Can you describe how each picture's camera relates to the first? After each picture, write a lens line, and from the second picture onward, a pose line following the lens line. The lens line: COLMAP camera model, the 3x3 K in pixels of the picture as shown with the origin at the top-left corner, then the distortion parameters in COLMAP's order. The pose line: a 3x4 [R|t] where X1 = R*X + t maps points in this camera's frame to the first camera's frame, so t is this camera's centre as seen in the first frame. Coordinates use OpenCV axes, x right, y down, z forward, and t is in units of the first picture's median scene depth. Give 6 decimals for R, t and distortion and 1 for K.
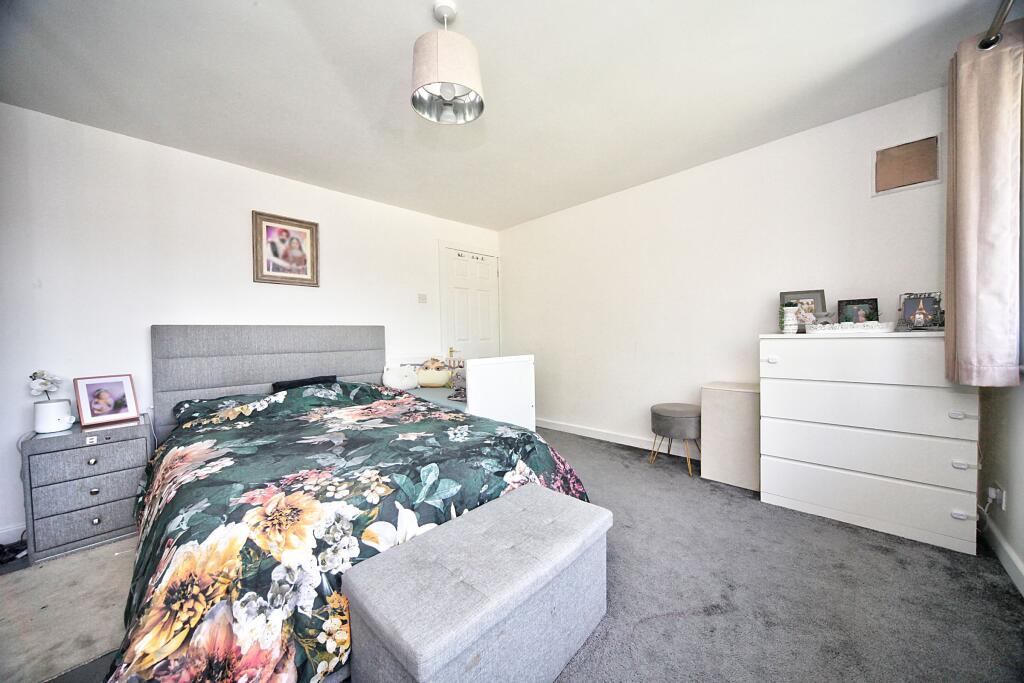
lens RADIAL K [[360.1, 0, 515.1], [0, 360.1, 335.8], [0, 0, 1]] dist [-0.000078, 0.000077]
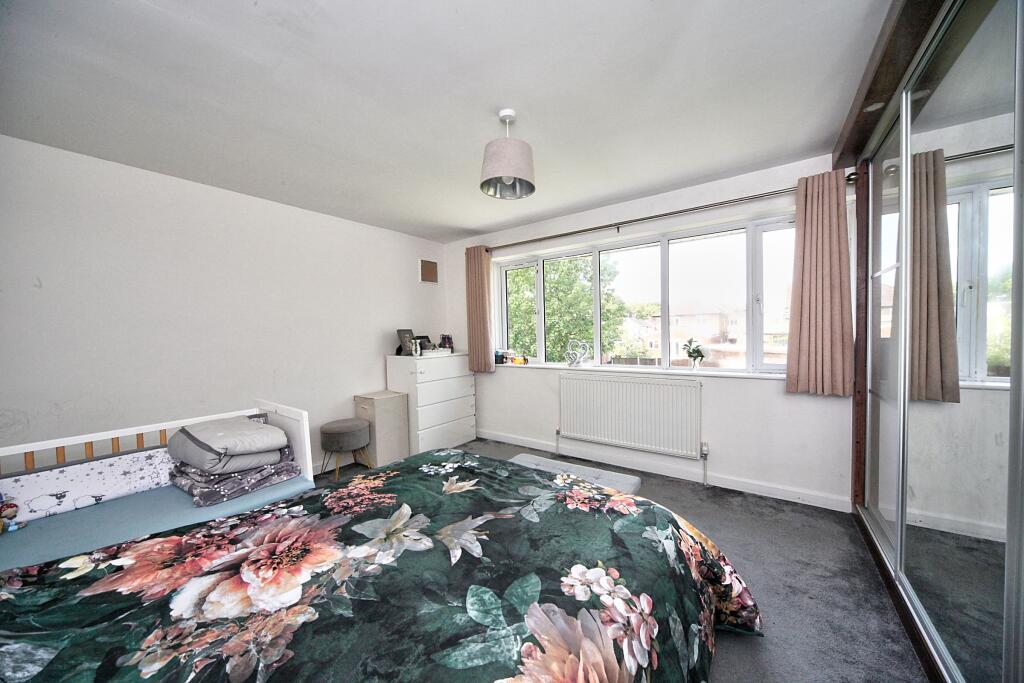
lens RADIAL K [[355.7, 0, 518.7], [0, 355.7, 344.1], [0, 0, 1]] dist [-0.001324, -0.000084]
pose [[-0.167204, -0.006598, 0.985900, -1.206920], [0.028341, 0.999532, 0.011496, -0.080052], [-0.985515, 0.029863, -0.166939, 1.008704]]
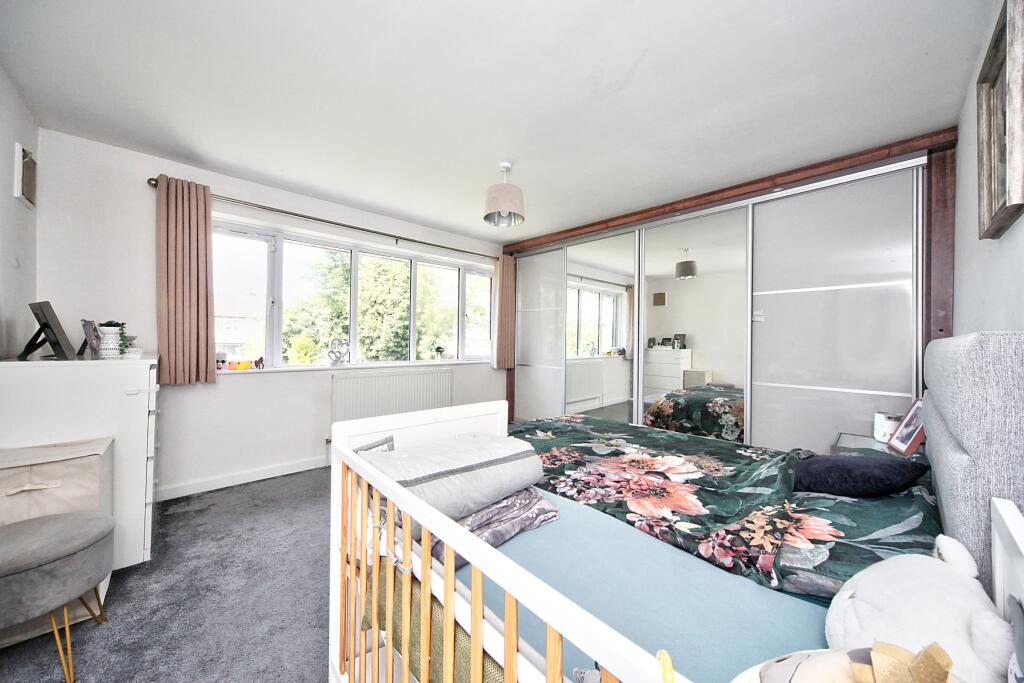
lens RADIAL K [[355.7, 0, 518.7], [0, 355.7, 344.1], [0, 0, 1]] dist [-0.001324, -0.000084]
pose [[-0.999681, 0.009950, 0.023232, -0.241703], [0.010236, 0.999873, 0.012239, -0.050596], [-0.023107, 0.012473, -0.999655, 2.255638]]
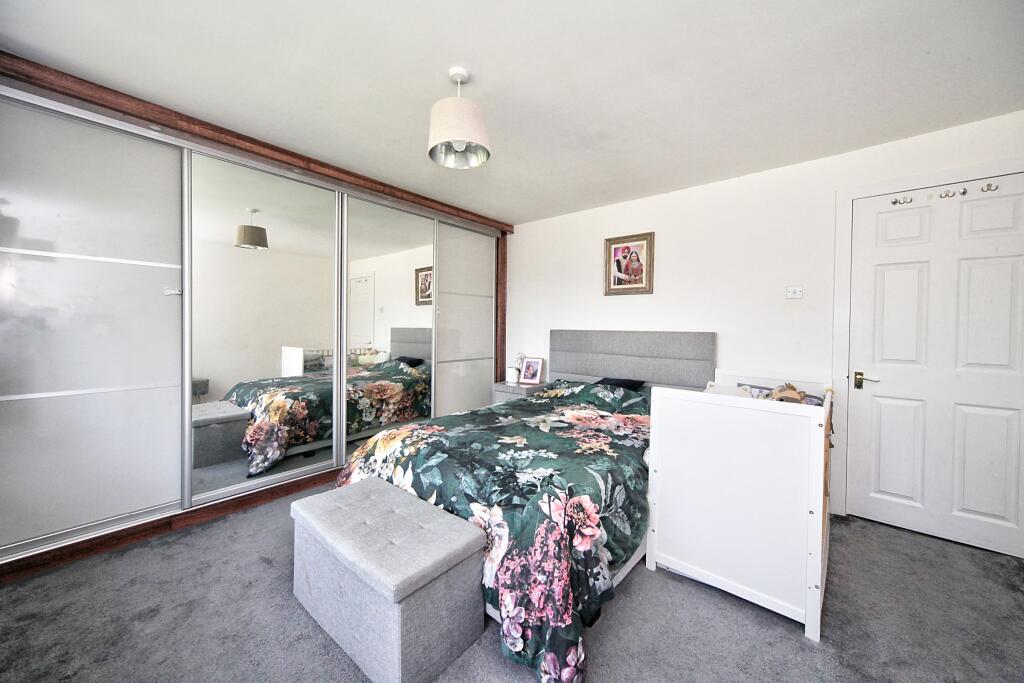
lens RADIAL K [[370.2, 0, 510.4], [0, 370.2, 330.3], [0, 0, 1]] dist [0.000356, -0.000049]
pose [[0.062132, 0.028478, -0.997662, 0.854875], [-0.017406, 0.999472, 0.027445, -0.092443], [0.997916, 0.015660, 0.062595, 0.928860]]
